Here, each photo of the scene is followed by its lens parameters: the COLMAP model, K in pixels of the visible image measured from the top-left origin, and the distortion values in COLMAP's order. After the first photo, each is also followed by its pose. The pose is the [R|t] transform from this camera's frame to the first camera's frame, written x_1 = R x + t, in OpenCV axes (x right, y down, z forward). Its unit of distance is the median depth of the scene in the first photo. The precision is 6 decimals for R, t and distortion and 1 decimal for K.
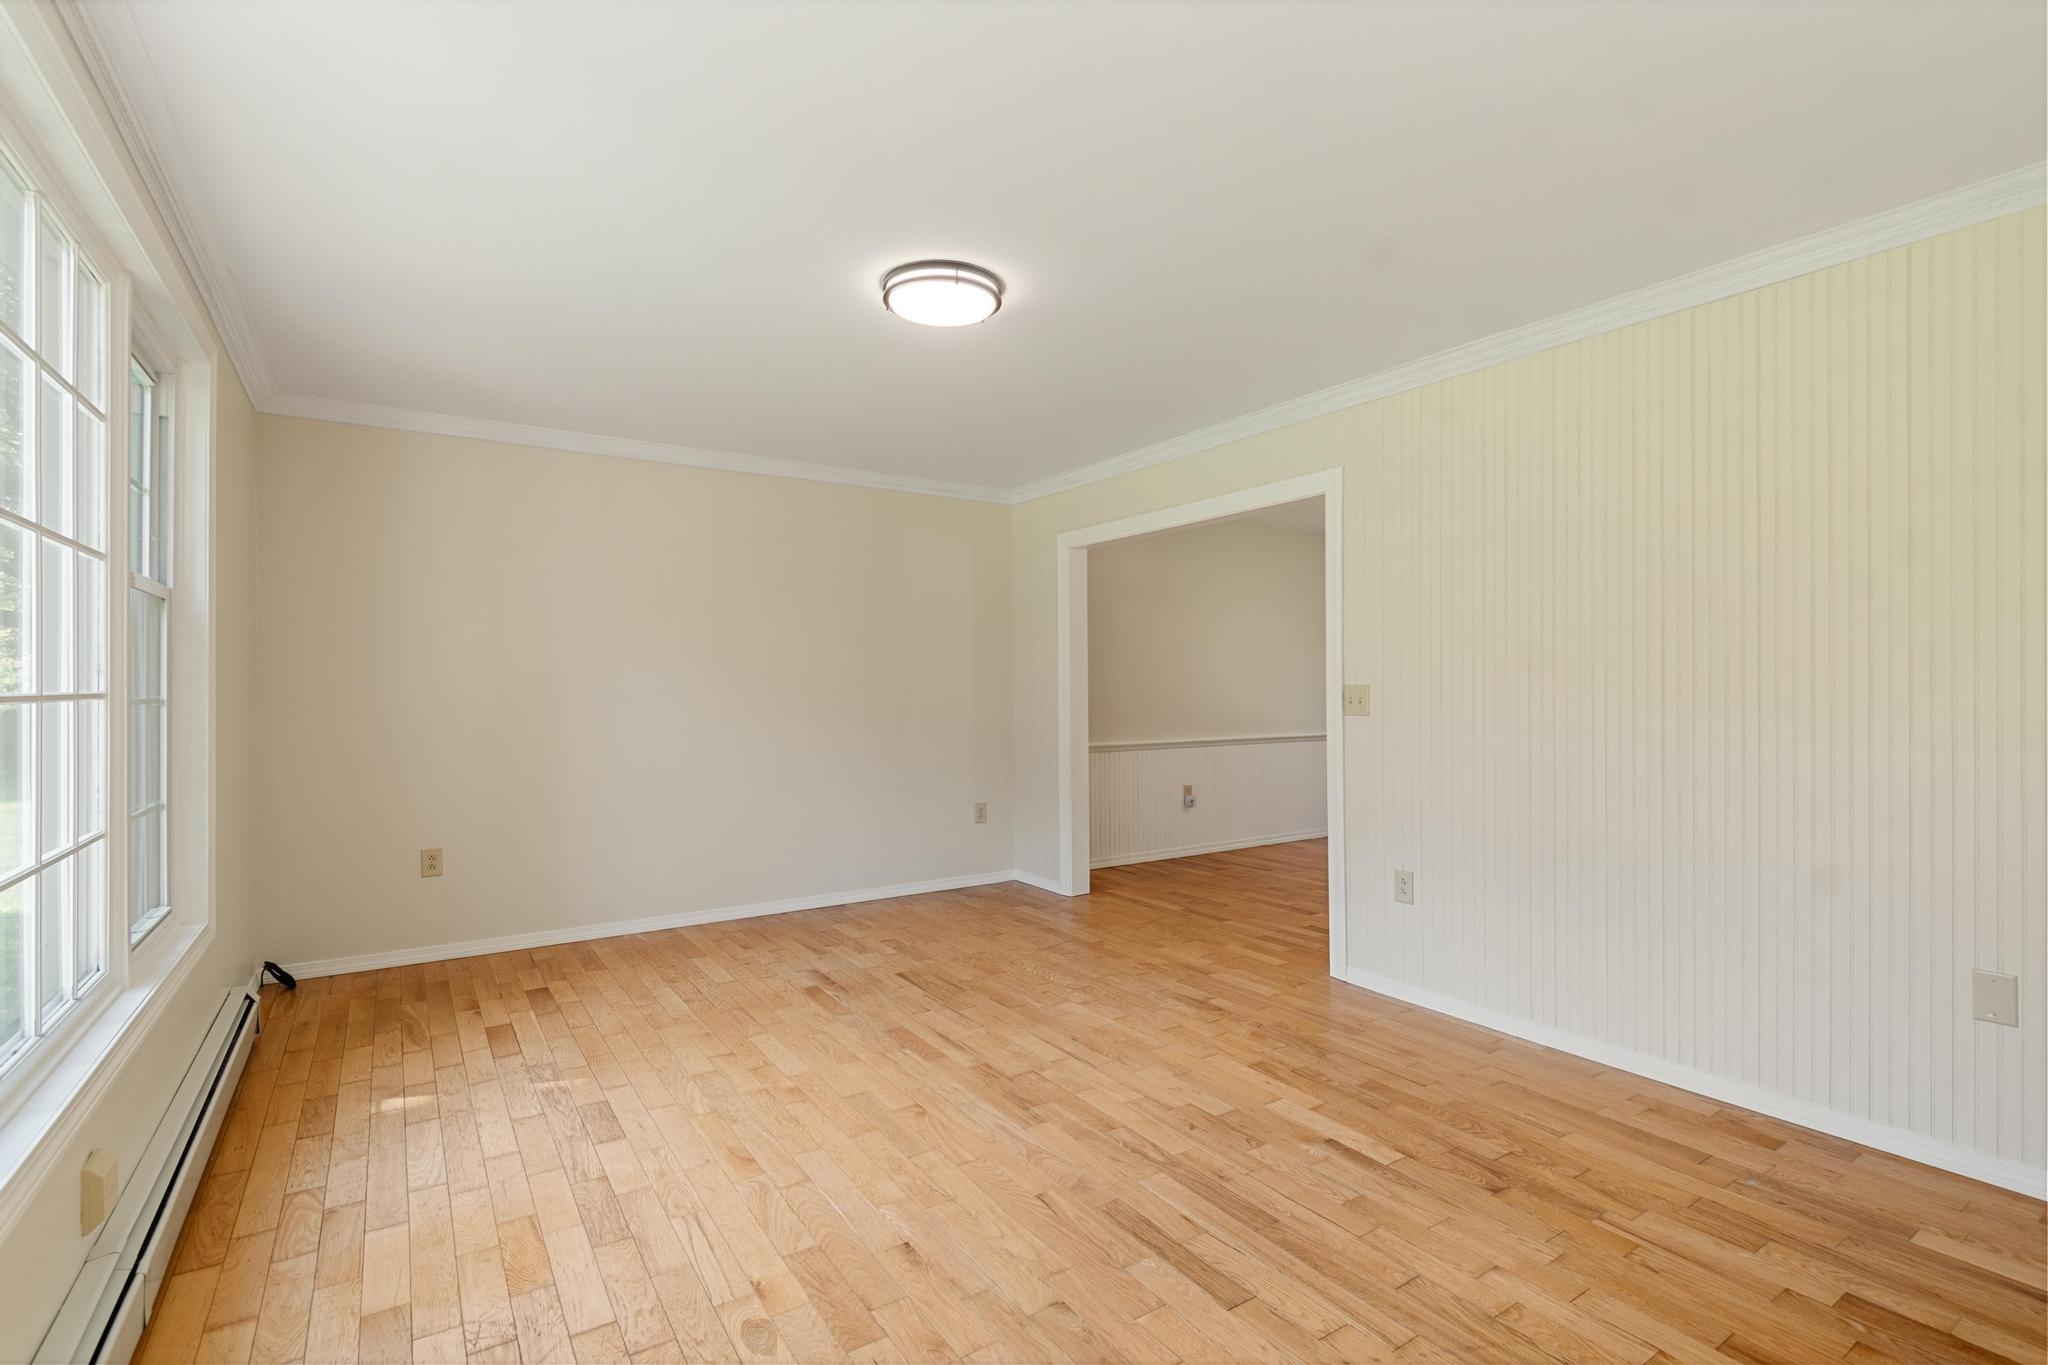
lens RADIAL K [[979.1, 0, 1028.5], [0, 979.1, 659.6], [0, 0, 1]] dist [-0.003371, -0.001687]
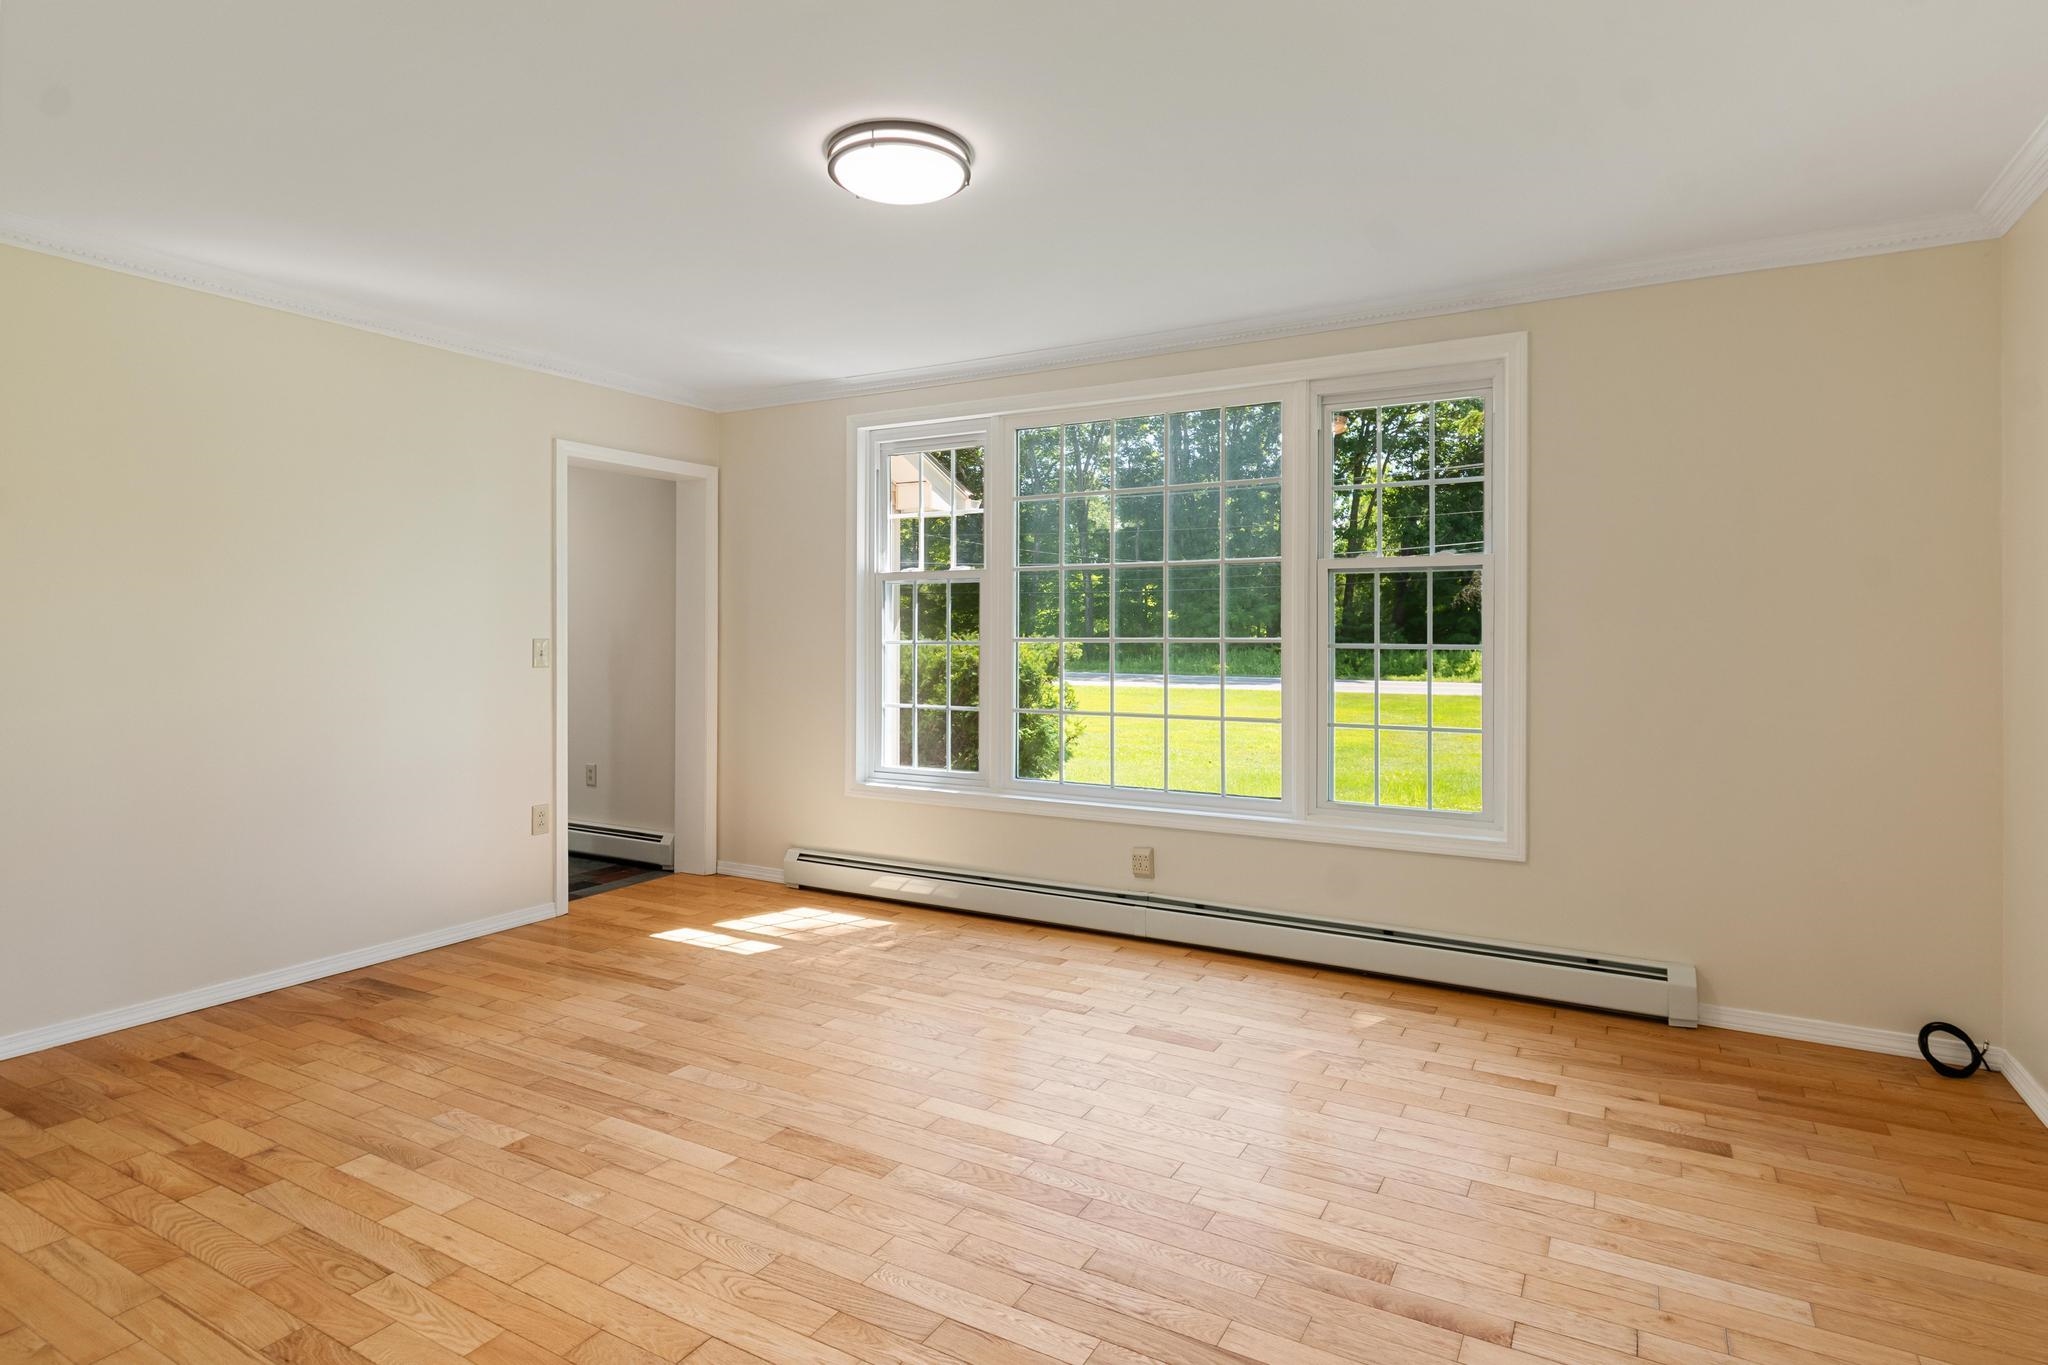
lens RADIAL K [[1062.2, 0, 1029.2], [0, 1062.2, 646.2], [0, 0, 1]] dist [0.000749, 0.000277]
pose [[-0.892294, 0.007883, -0.451385, 0.222015], [0.013012, 0.999881, -0.008259, 0.042564], [0.451266, -0.013243, -0.892291, 1.883251]]
